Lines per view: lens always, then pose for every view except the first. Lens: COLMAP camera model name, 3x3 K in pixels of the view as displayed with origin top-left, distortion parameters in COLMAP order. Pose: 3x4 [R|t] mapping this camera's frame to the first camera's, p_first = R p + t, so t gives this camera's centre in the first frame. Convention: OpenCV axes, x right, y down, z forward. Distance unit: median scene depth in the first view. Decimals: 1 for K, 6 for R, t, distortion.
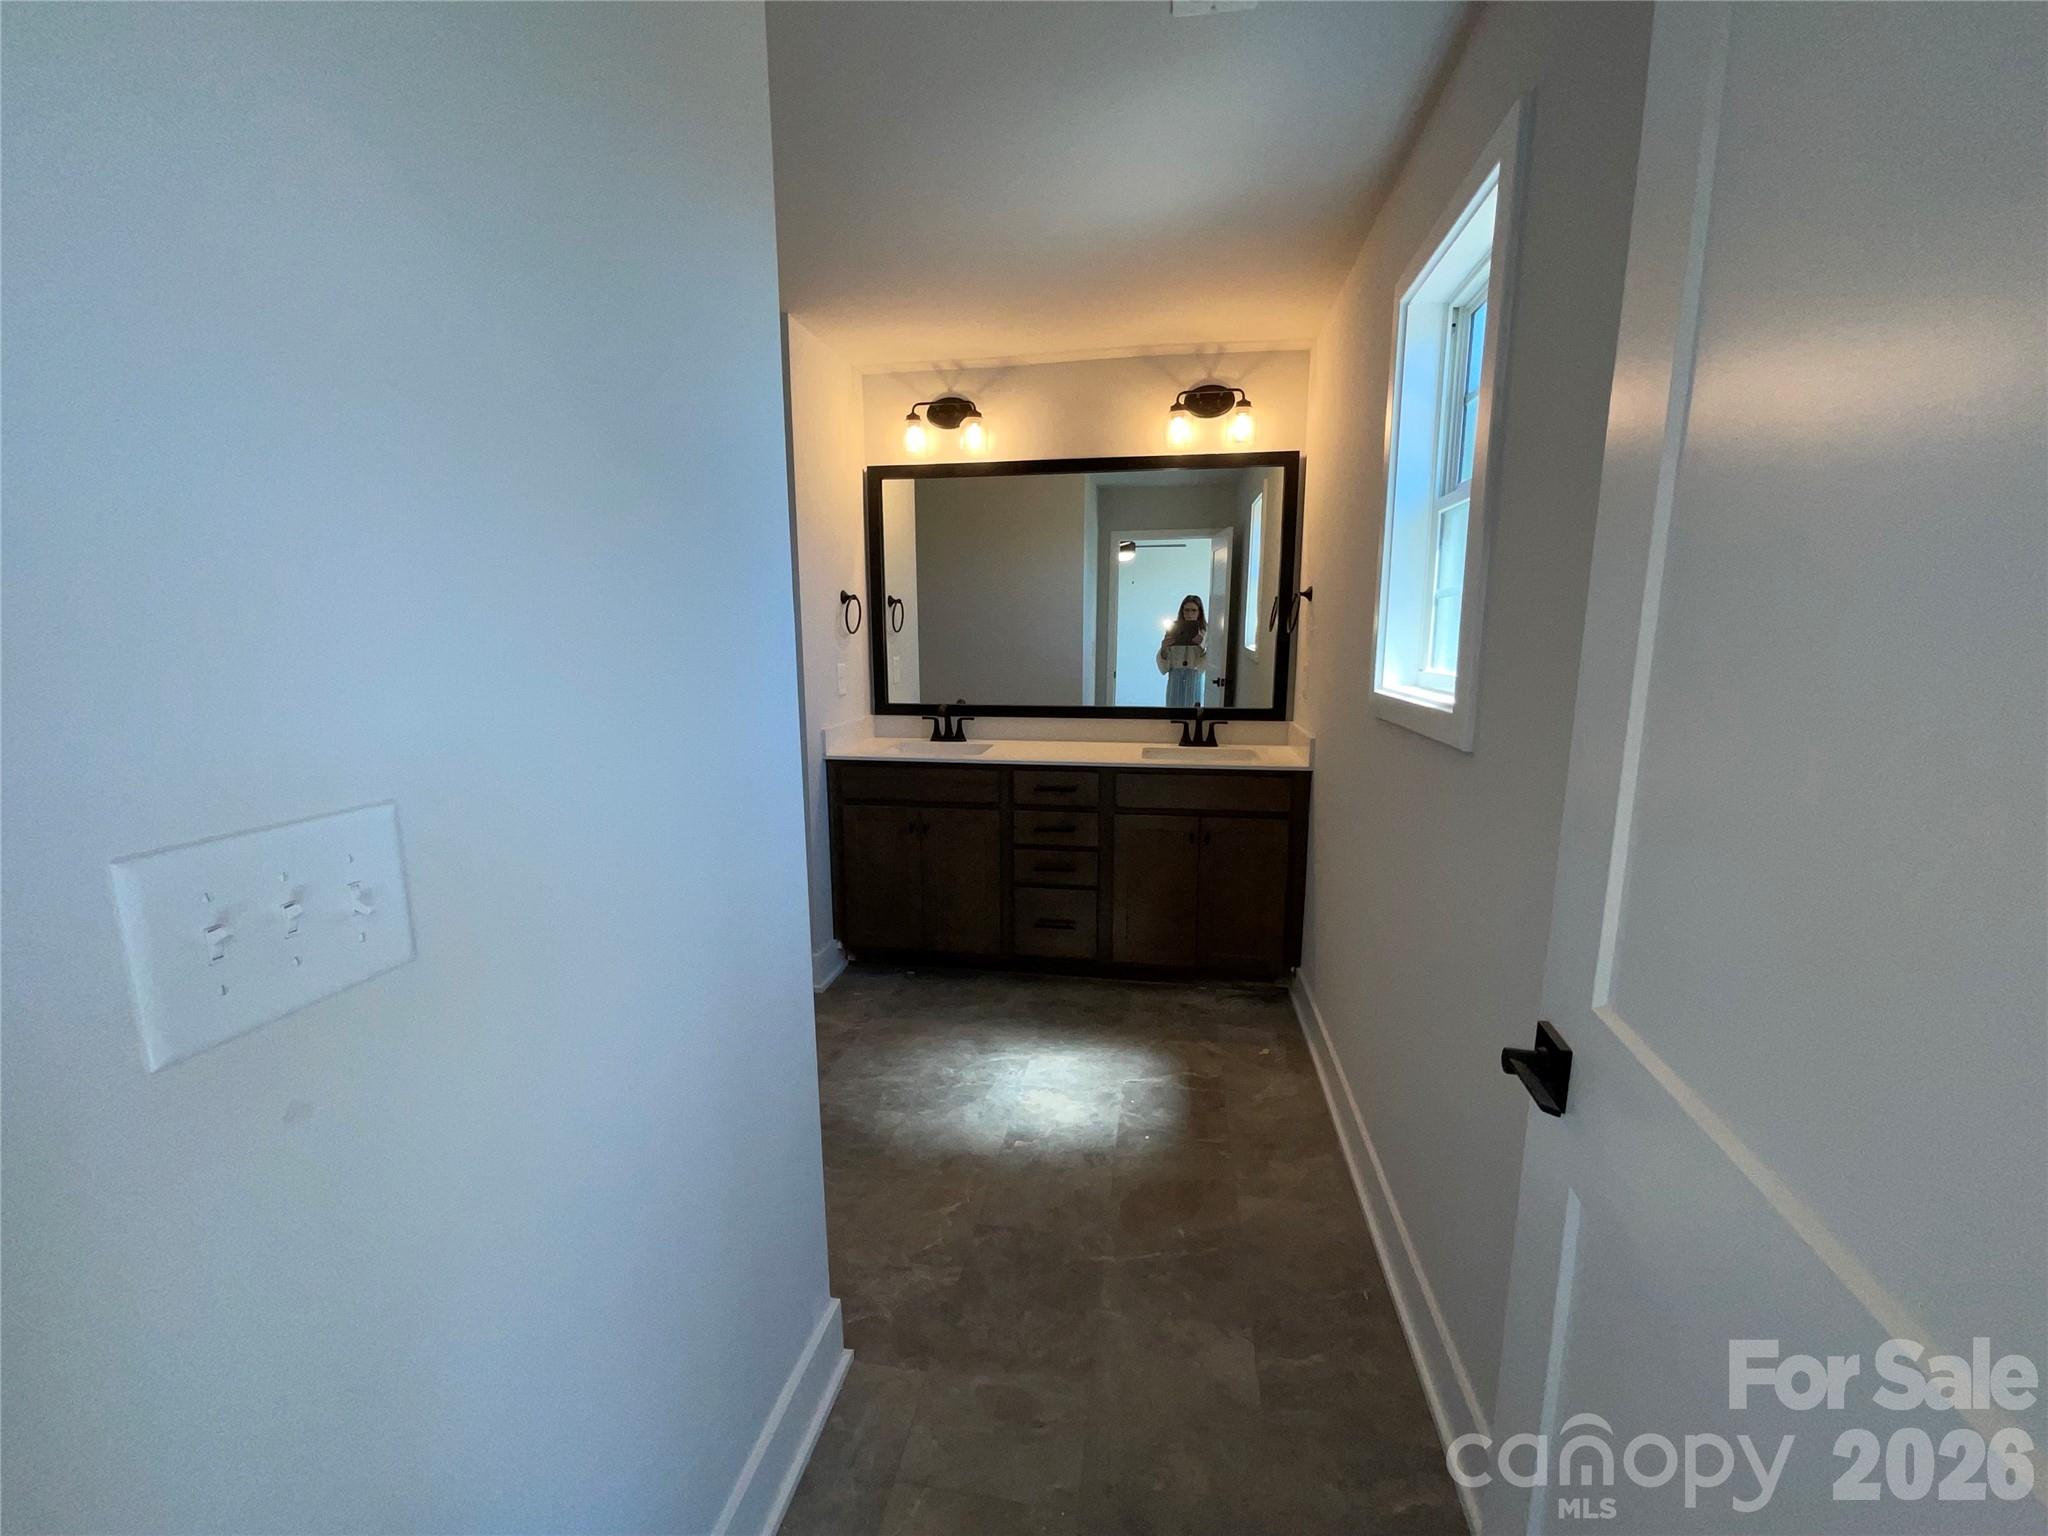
lens RADIAL K [[800.6, 0, 1019.5], [0, 800.6, 765.0], [0, 0, 1]] dist [-0.000492, 0.000024]
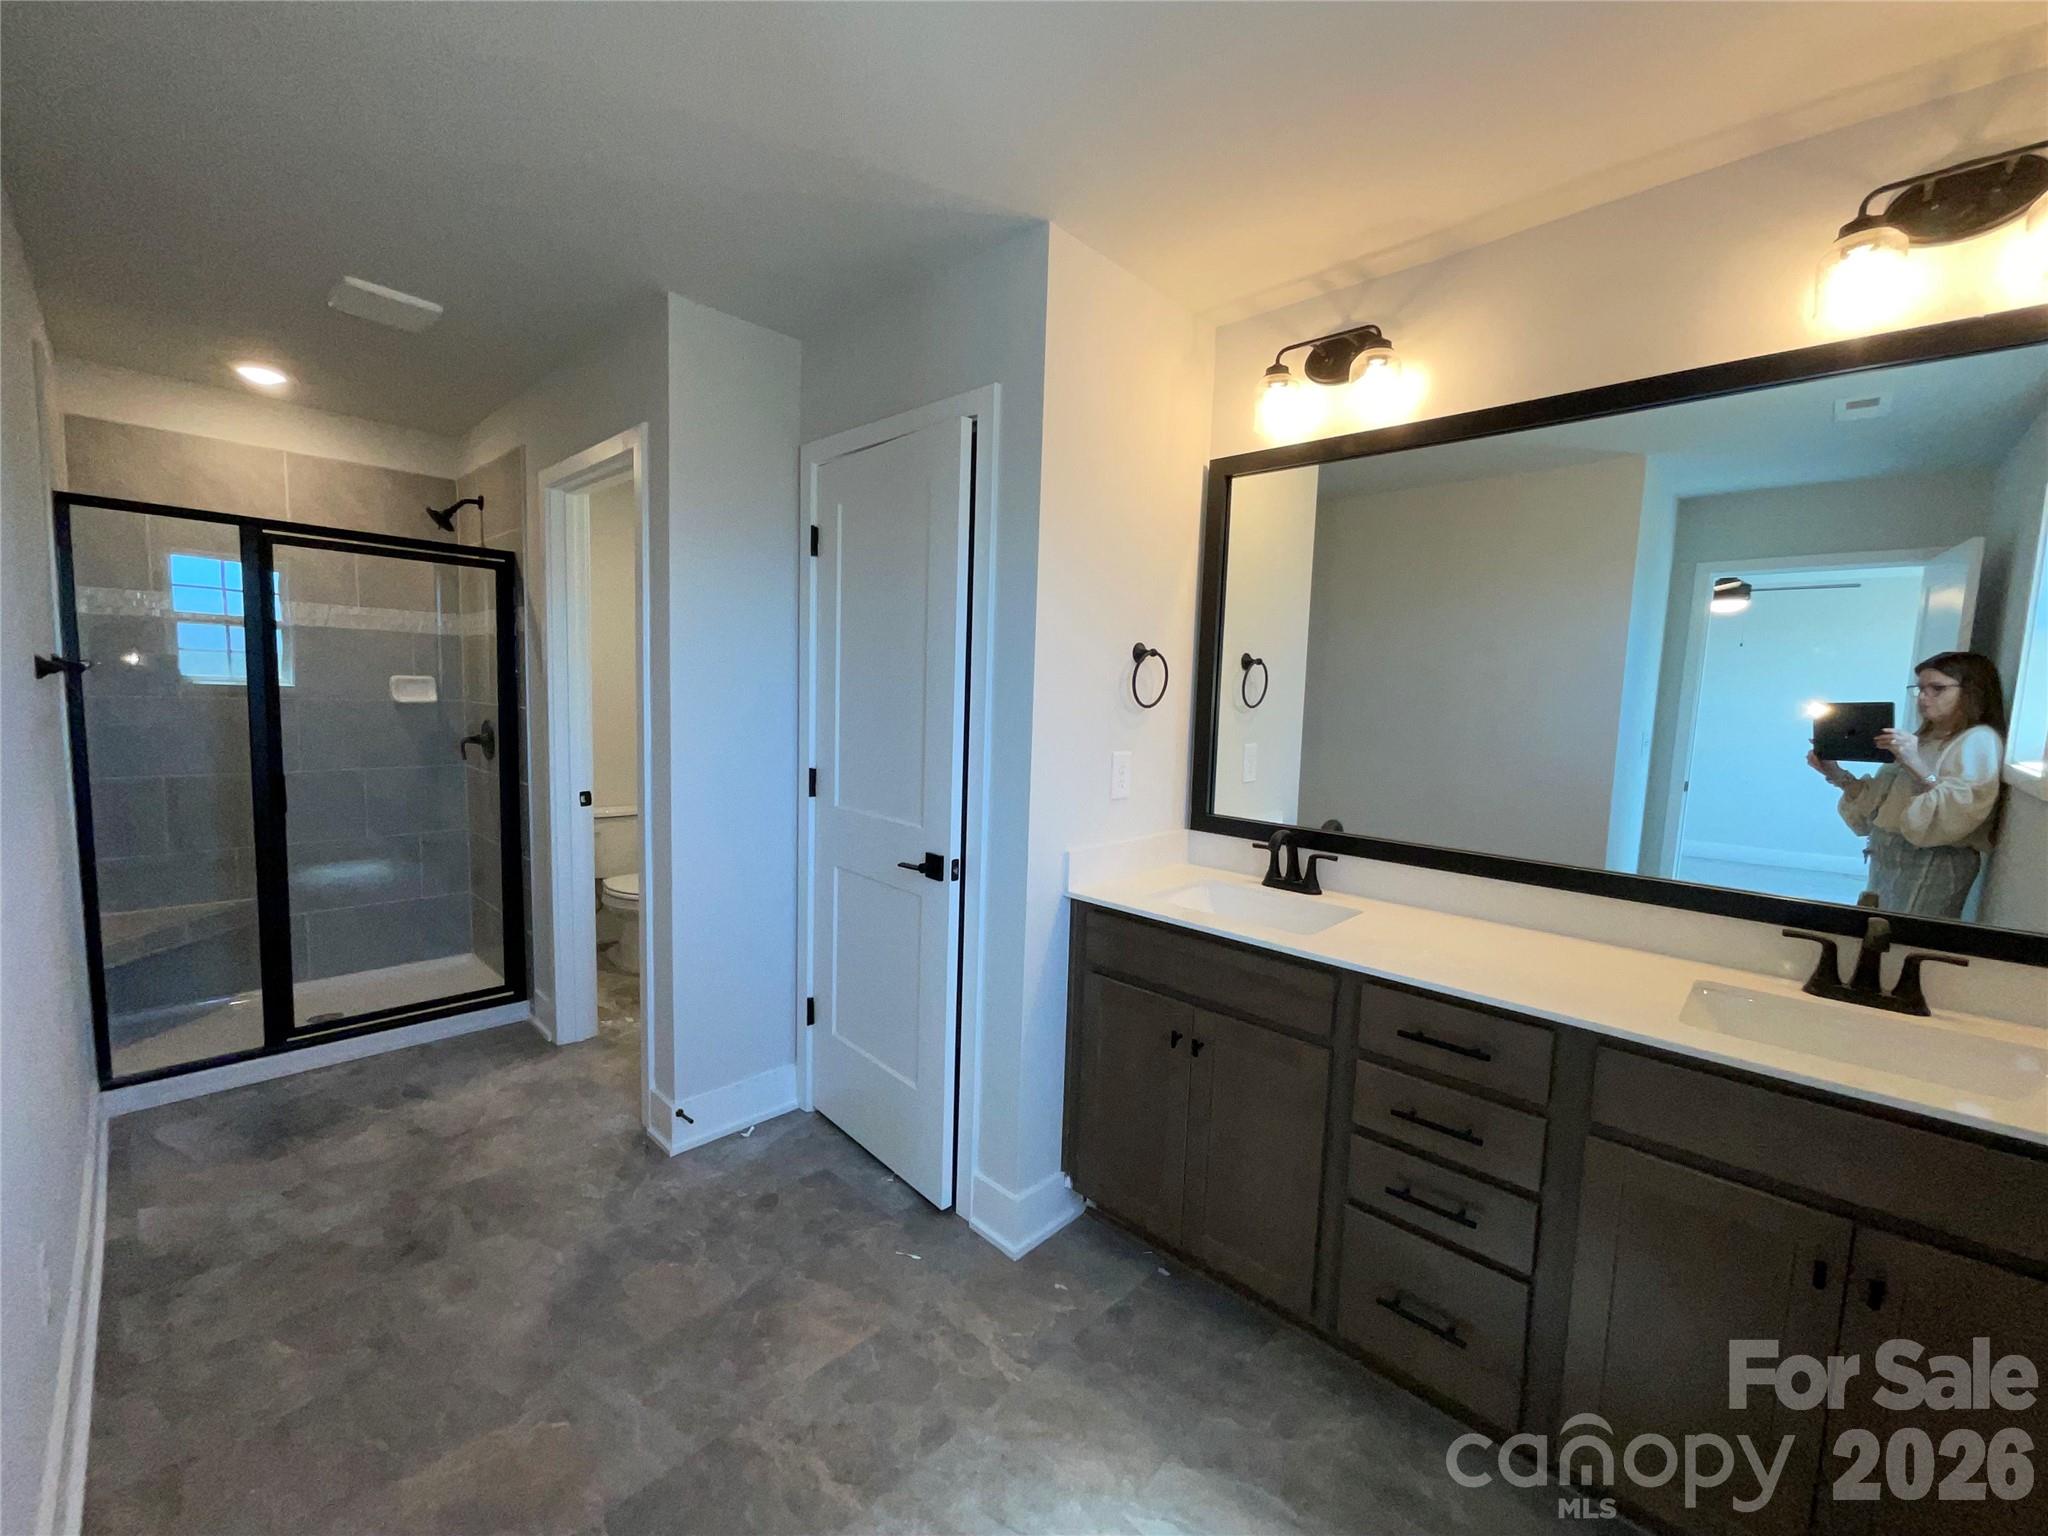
lens RADIAL K [[814.0, 0, 1034.2], [0, 814.0, 776.3], [0, 0, 1]] dist [-0.002474, -0.000968]
pose [[0.833399, 0.082969, -0.546408, 0.085788], [-0.124211, 0.991493, -0.038898, -0.073169], [0.538532, 0.100287, 0.836615, 0.410741]]
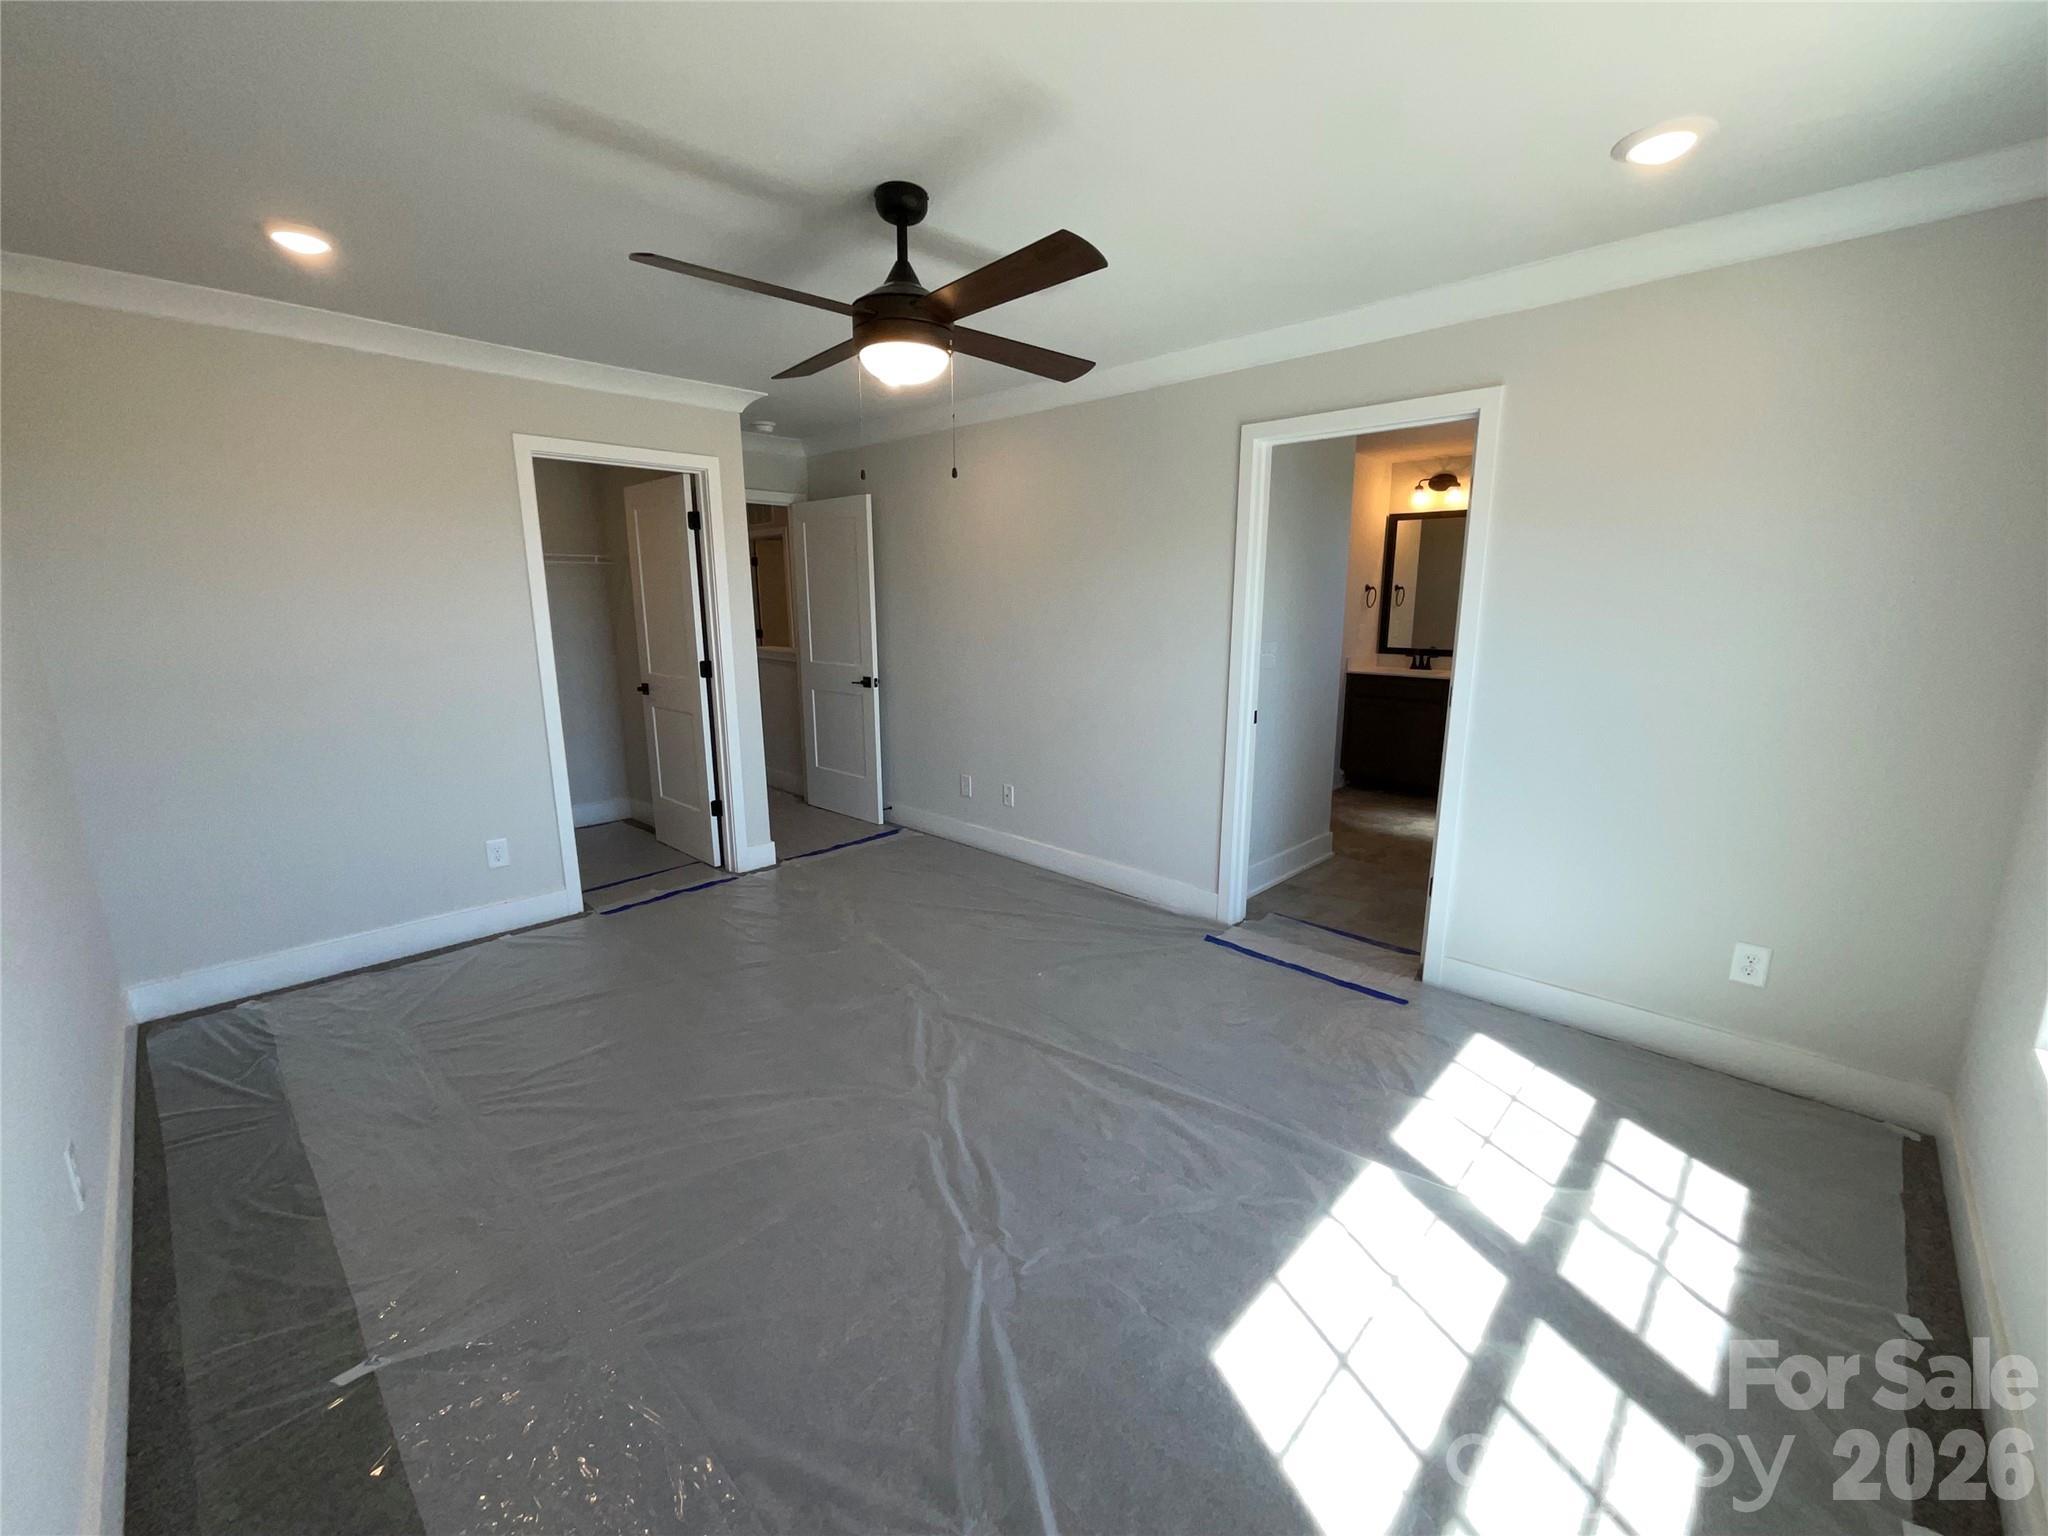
lens RADIAL K [[834.6, 0, 1029.5], [0, 834.6, 768.5], [0, 0, 1]] dist [-0.000020, 0.000108]
pose [[0.825737, 0.114168, -0.552381, 0.264521], [-0.091324, 0.993441, 0.068810, 0.153457], [0.556614, -0.006374, 0.830747, -1.104014]]
